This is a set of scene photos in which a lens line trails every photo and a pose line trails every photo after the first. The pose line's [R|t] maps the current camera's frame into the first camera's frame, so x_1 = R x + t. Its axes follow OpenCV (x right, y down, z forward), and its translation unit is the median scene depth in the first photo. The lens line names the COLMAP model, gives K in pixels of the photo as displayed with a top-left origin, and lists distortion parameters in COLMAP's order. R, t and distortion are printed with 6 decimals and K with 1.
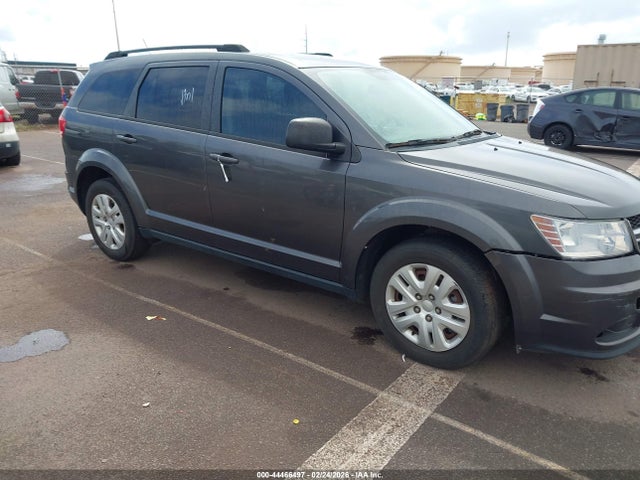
lens RADIAL K [[508.9, 0, 310.3], [0, 508.9, 260.4], [0, 0, 1]] dist [0.071804, -0.140542]
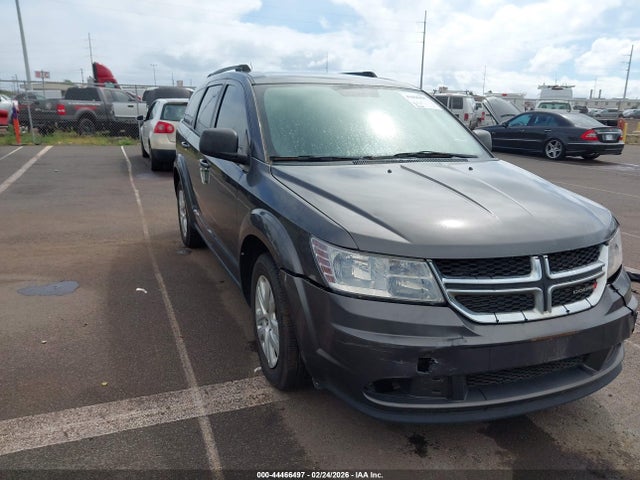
lens RADIAL K [[508.9, 0, 310.3], [0, 508.9, 260.4], [0, 0, 1]] dist [0.071804, -0.140542]
pose [[0.846113, 0.161115, -0.508070, 0.879122], [-0.181355, 0.983369, 0.009819, -0.054492], [0.501202, 0.083833, 0.861260, 0.197645]]
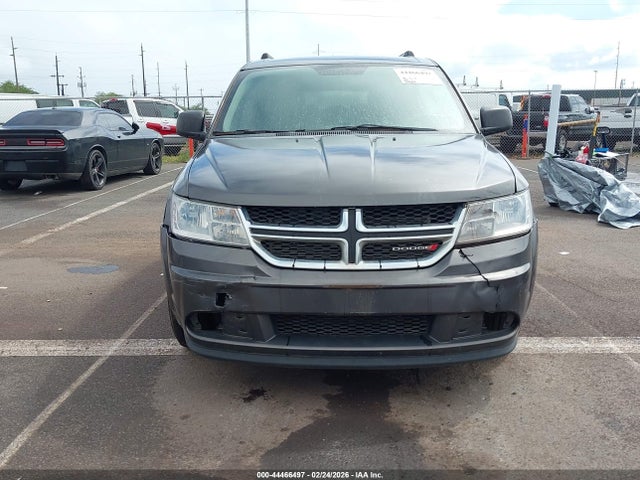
lens RADIAL K [[665.8, 0, 318.8], [0, 665.8, 271.3], [0, 0, 1]] dist [0.027814, -0.038300]
pose [[0.560293, 0.163786, -0.811940, 1.687488], [-0.247514, 0.968573, 0.024581, -0.034338], [0.790449, 0.187193, 0.583224, 0.454337]]
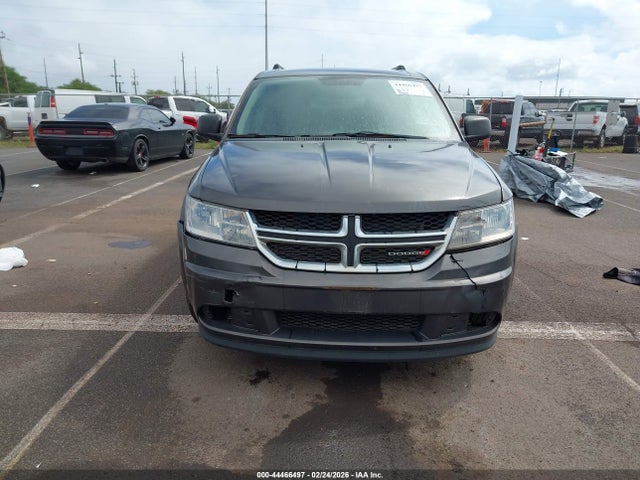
lens RADIAL K [[522.2, 0, 322.2], [0, 522.2, 260.2], [0, 0, 1]] dist [-0.002714, 0.009526]
pose [[0.562645, 0.211863, -0.799090, 1.530068], [-0.265016, 0.961815, 0.068407, -0.096304], [0.783069, 0.173283, 0.597307, 0.542651]]
